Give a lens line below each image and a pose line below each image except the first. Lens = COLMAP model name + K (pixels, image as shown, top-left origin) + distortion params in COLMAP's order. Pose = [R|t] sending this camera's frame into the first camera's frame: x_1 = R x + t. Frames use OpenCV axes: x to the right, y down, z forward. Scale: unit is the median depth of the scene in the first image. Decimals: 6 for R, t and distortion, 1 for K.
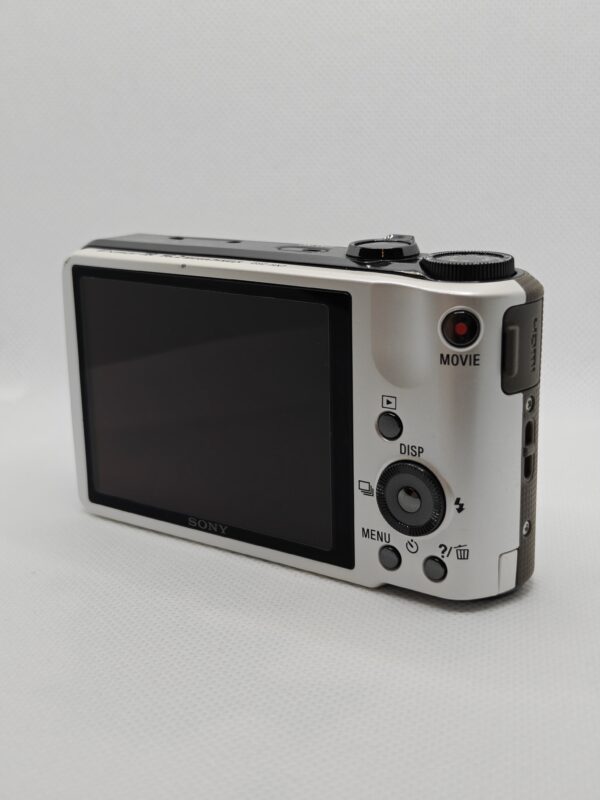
lens RADIAL K [[1180.9, 0, 300.0], [0, 1180.9, 400.0], [0, 0, 1]] dist [-0.105519, 0.018248]
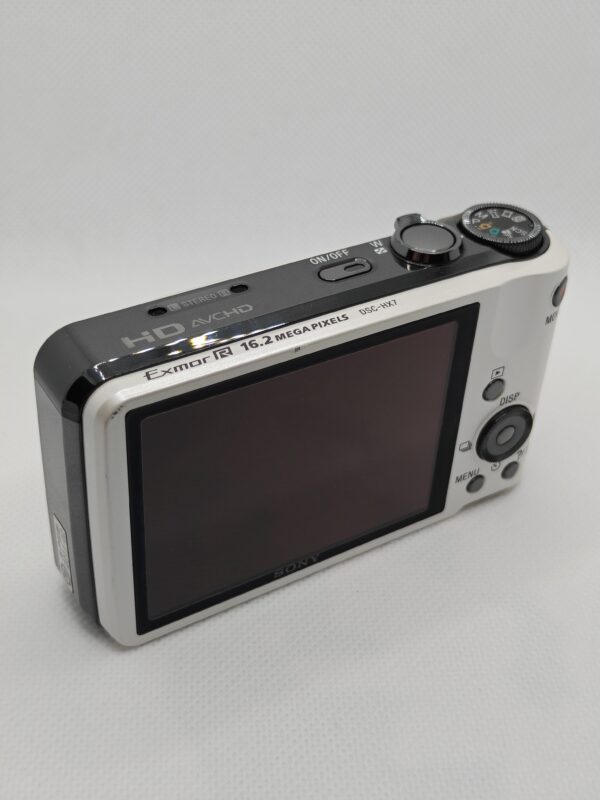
lens RADIAL K [[1180.9, 0, 300.0], [0, 1180.9, 400.0], [0, 0, 1]] dist [-0.105519, 0.018248]
pose [[0.388193, -0.536622, 0.749228, -0.821169], [0.173714, 0.841018, 0.512359, -0.563517], [-0.905058, -0.068743, 0.419697, 0.693387]]
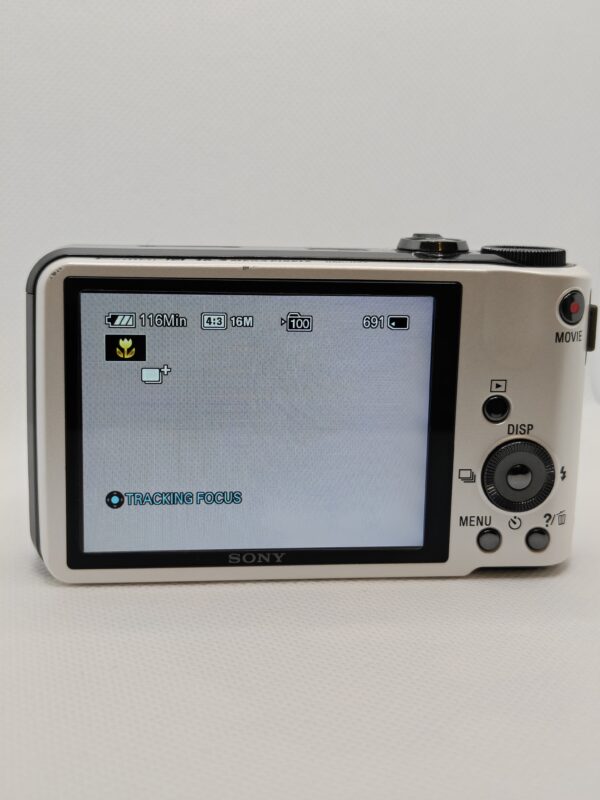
lens RADIAL K [[1180.9, 0, 300.0], [0, 1180.9, 400.0], [0, 0, 1]] dist [-0.105519, 0.018248]
pose [[0.733538, -0.094914, 0.672989, -0.735976], [0.132561, 0.991164, -0.004701, -0.003915], [-0.666596, 0.092660, 0.739638, 0.348934]]
